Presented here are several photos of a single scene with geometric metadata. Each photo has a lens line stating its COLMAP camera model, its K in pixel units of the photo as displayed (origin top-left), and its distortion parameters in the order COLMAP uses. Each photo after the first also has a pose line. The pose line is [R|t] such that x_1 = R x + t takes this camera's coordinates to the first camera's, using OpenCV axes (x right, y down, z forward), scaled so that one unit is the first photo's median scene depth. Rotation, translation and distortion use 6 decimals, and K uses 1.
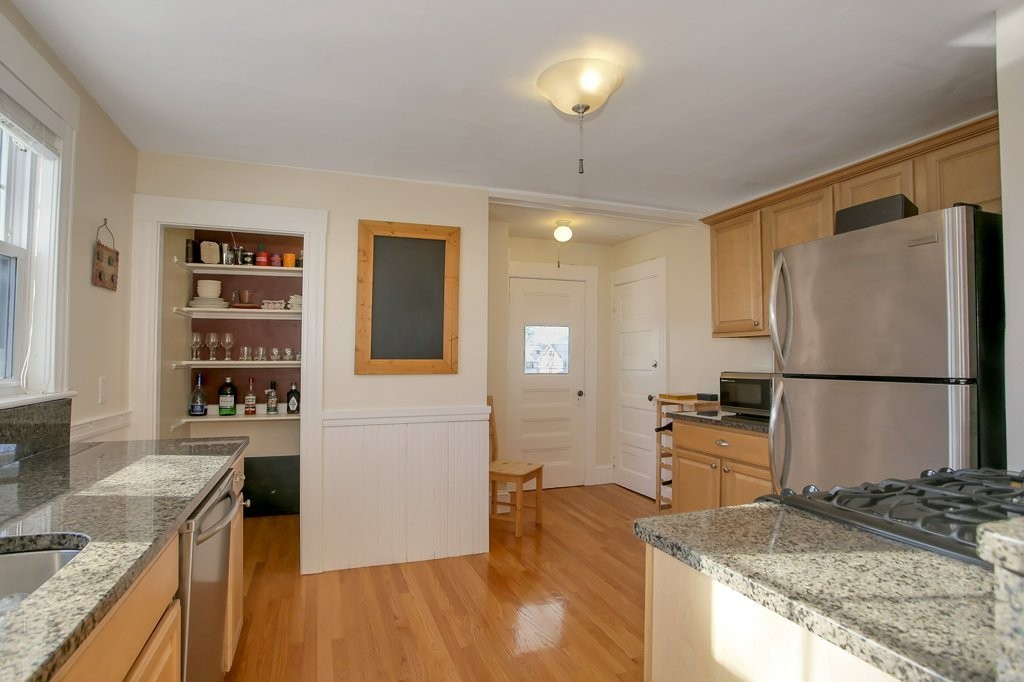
lens RADIAL K [[538.6, 0, 511.9], [0, 538.6, 347.6], [0, 0, 1]] dist [-0.035224, 0.000025]
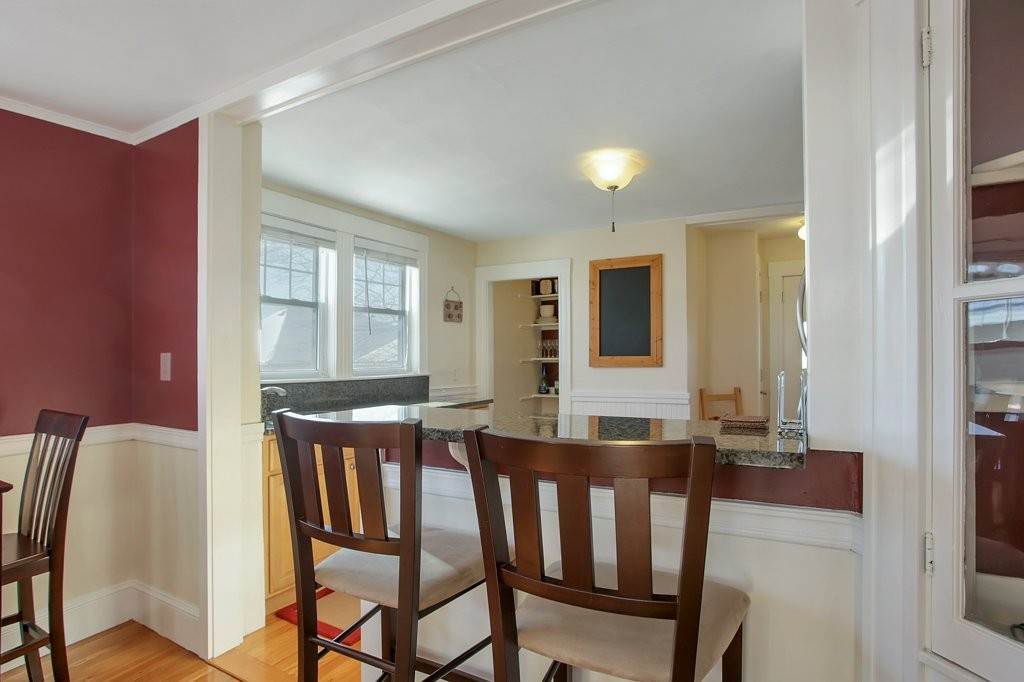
lens RADIAL K [[511.3, 0, 490.0], [0, 511.3, 356.1], [0, 0, 1]] dist [-0.098521, 0.000048]
pose [[0.652008, -0.007916, -0.758170, 0.581080], [0.025052, 0.999624, 0.011107, -0.001480], [0.757798, -0.026235, 0.651962, -0.114692]]
